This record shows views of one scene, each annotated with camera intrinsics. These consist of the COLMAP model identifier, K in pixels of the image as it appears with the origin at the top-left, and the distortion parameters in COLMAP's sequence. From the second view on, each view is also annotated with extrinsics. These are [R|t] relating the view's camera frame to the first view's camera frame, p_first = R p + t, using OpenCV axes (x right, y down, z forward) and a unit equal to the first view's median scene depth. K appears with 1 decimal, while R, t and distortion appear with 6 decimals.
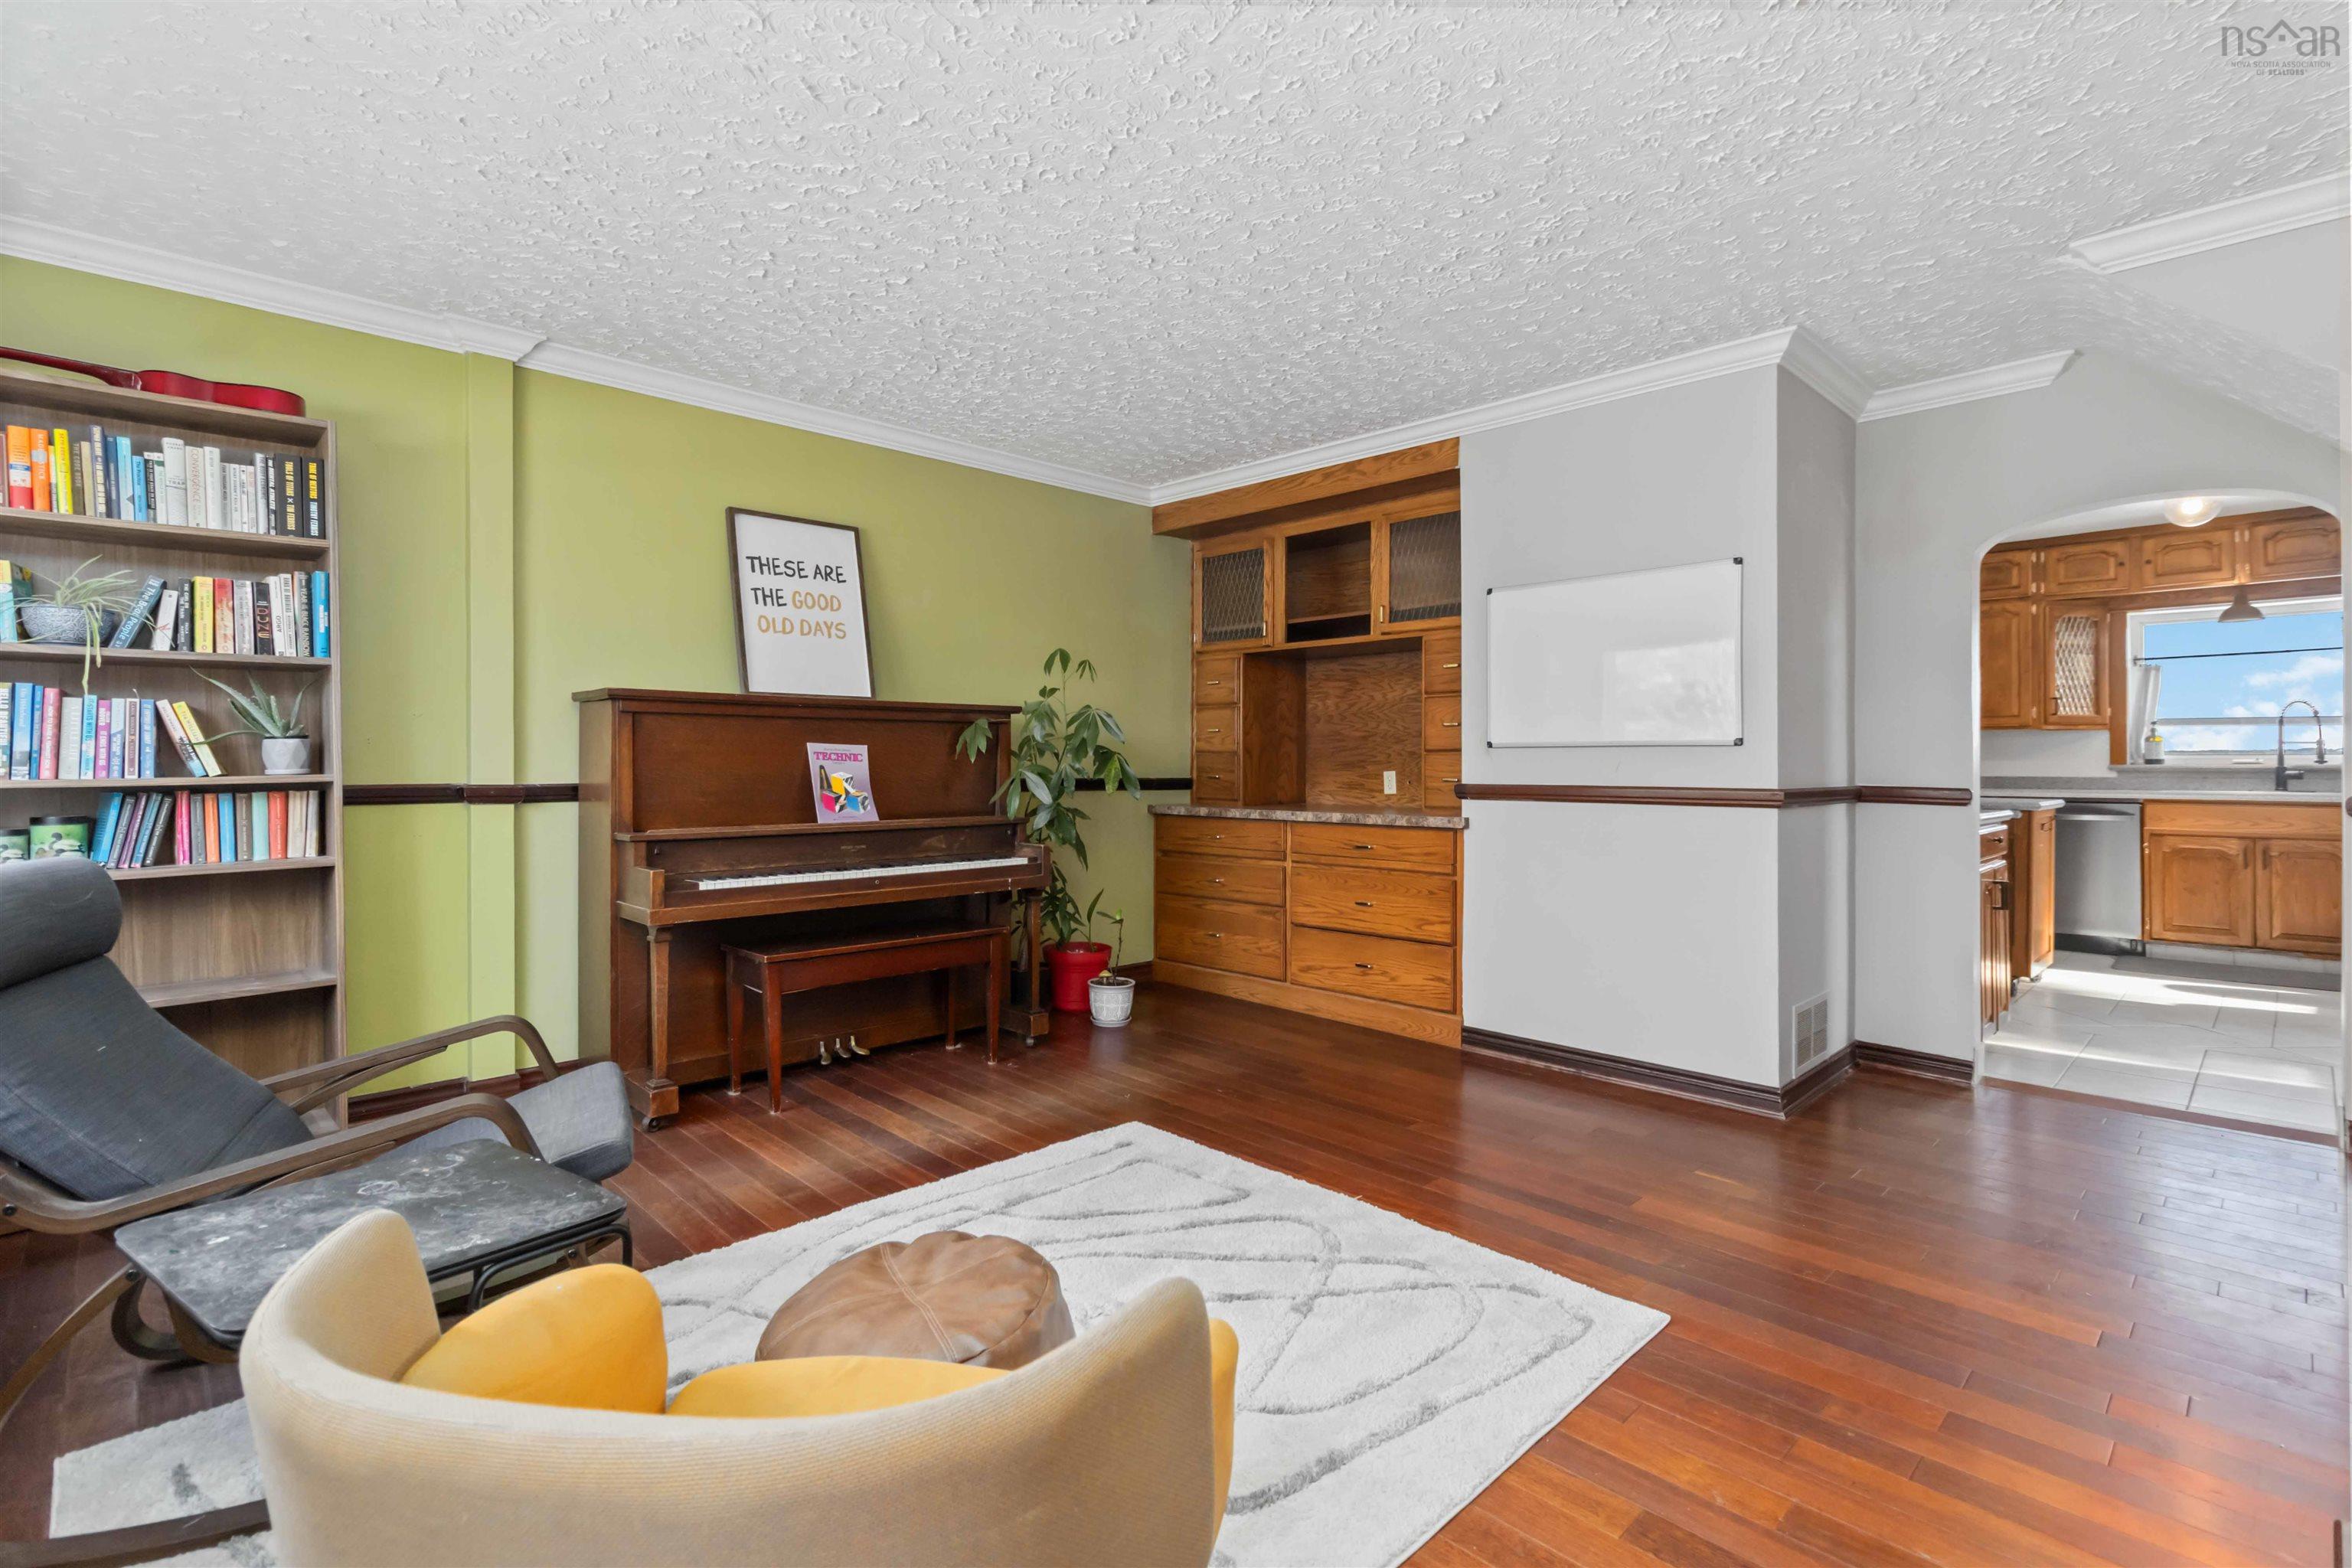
lens RADIAL K [[1096.0, 0, 1178.4], [0, 1096.0, 766.1], [0, 0, 1]] dist [0.003386, -0.002181]
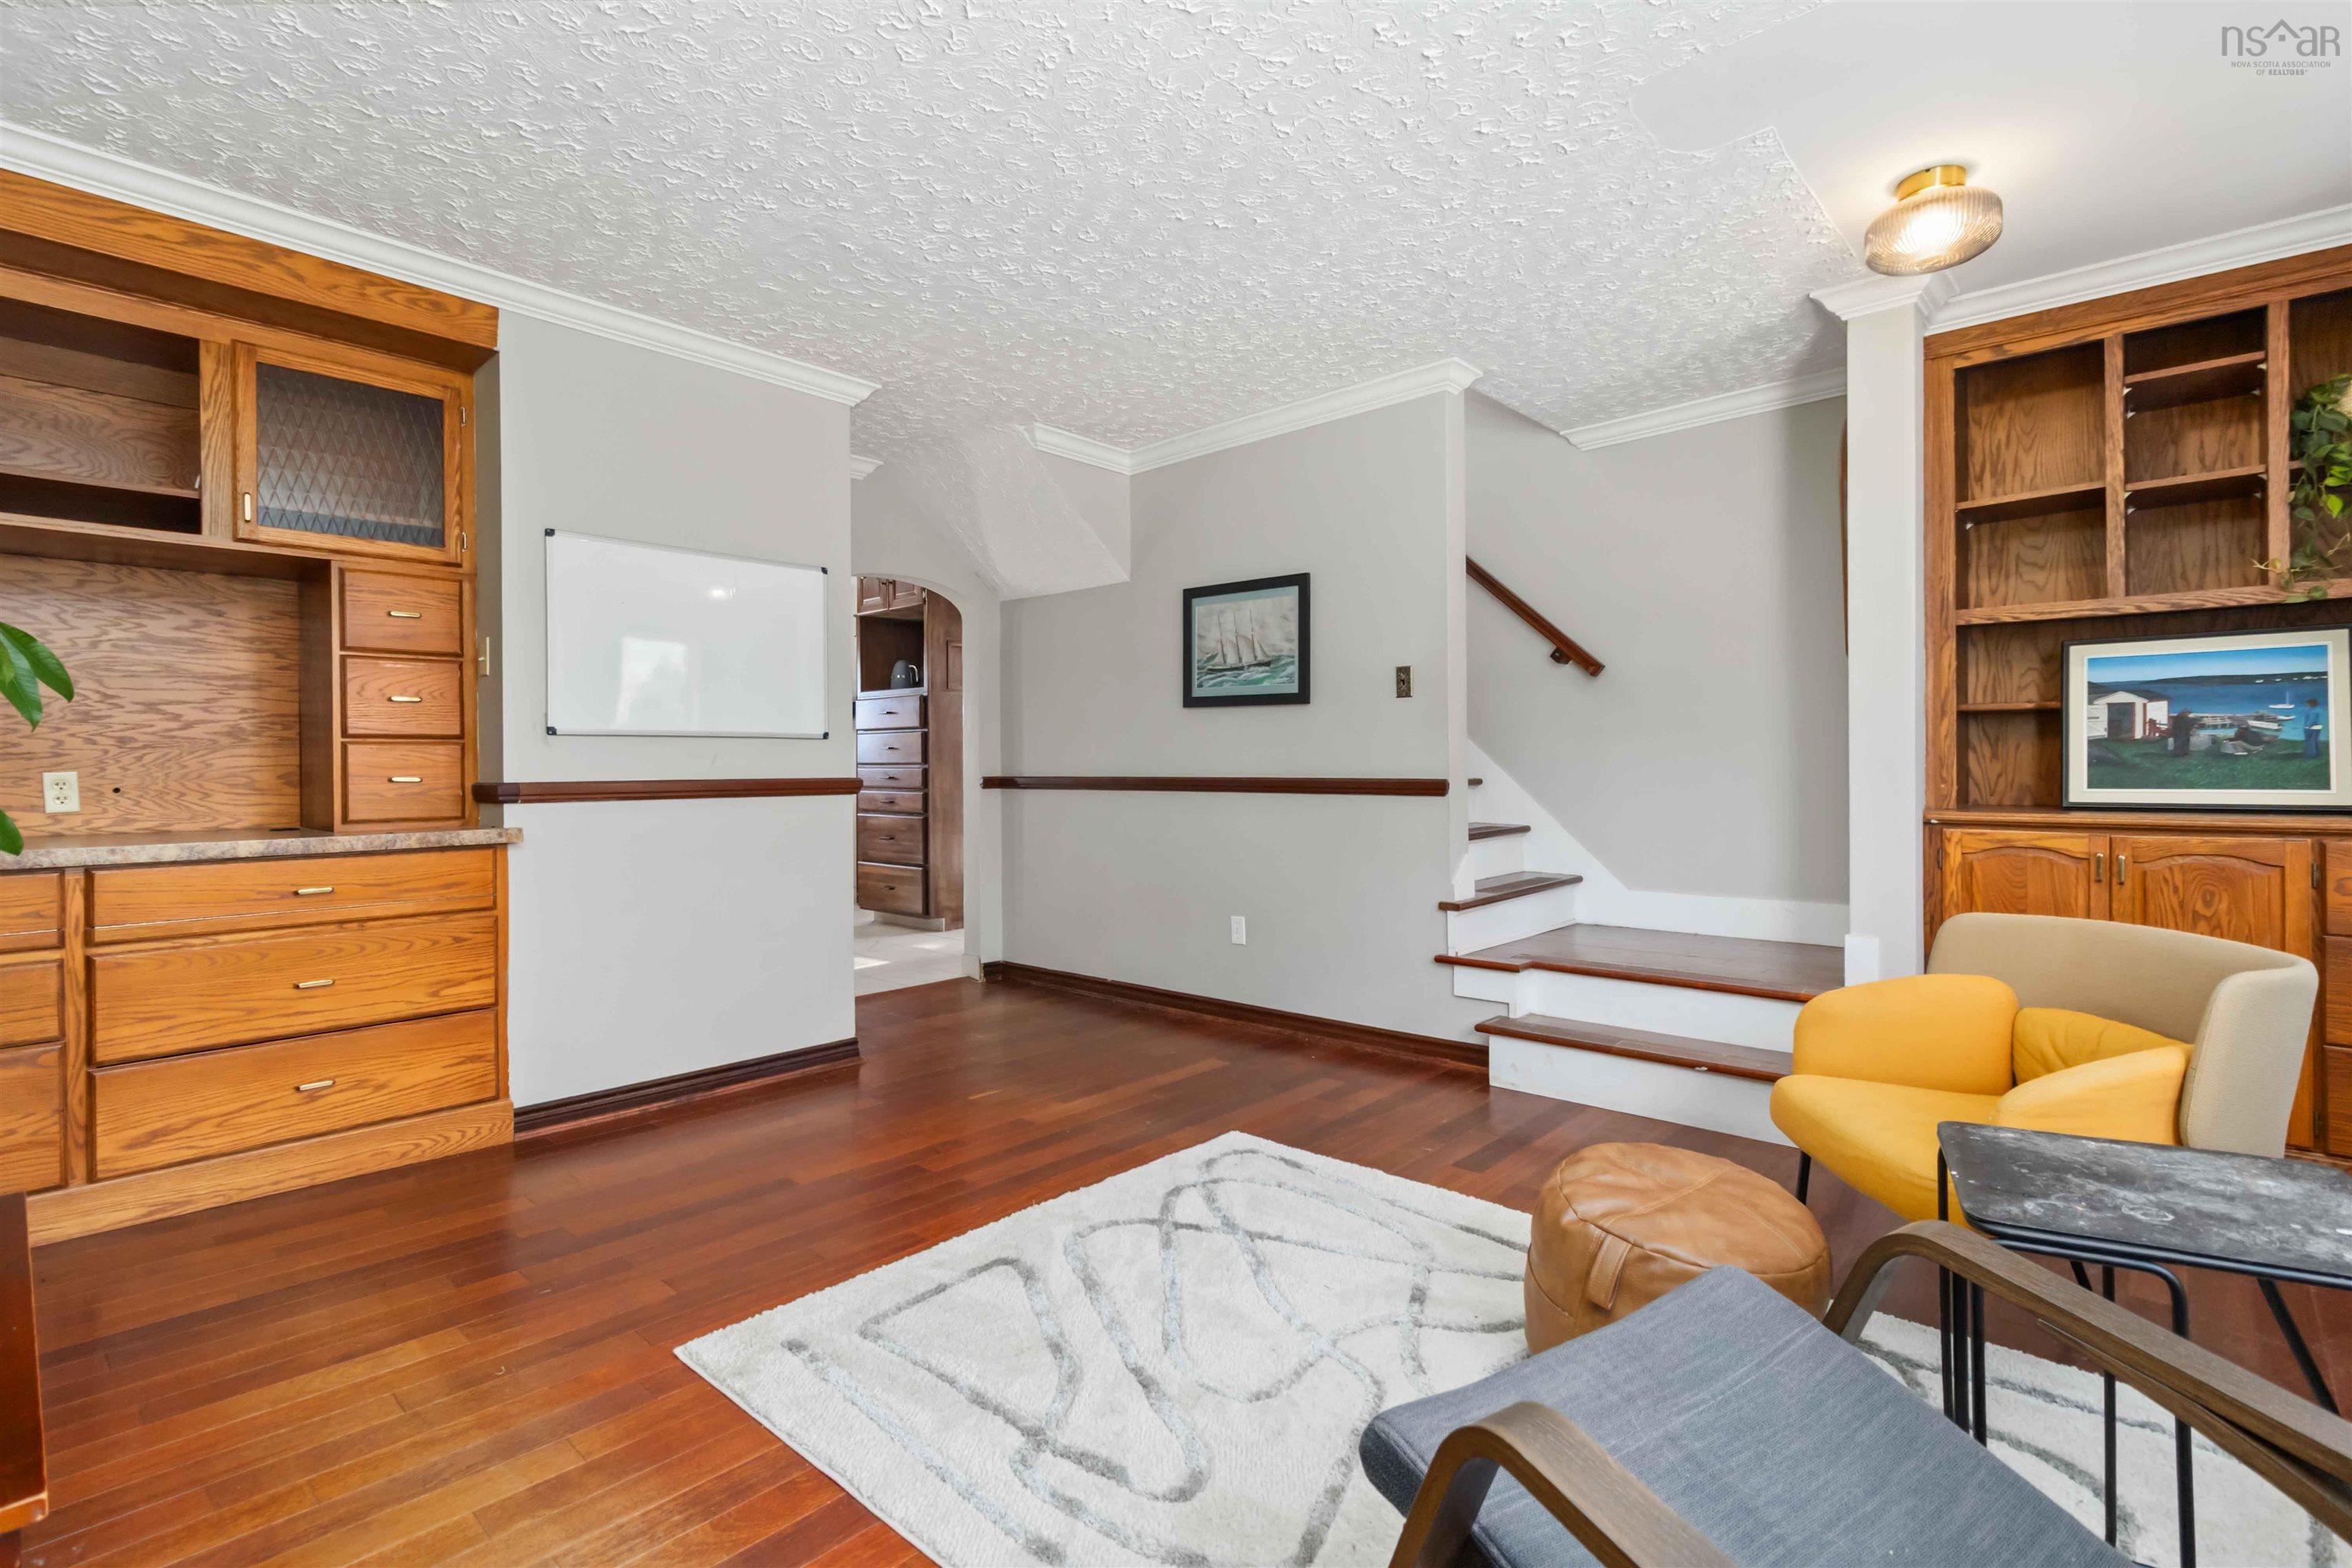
lens RADIAL K [[1096.0, 0, 1177.6], [0, 1096.0, 777.5], [0, 0, 1]] dist [0.003386, -0.002181]
pose [[-0.066517, -0.011365, 0.997721, -0.608907], [0.010820, 0.999868, 0.012111, 0.010286], [-0.997727, 0.011601, -0.066385, 0.719995]]
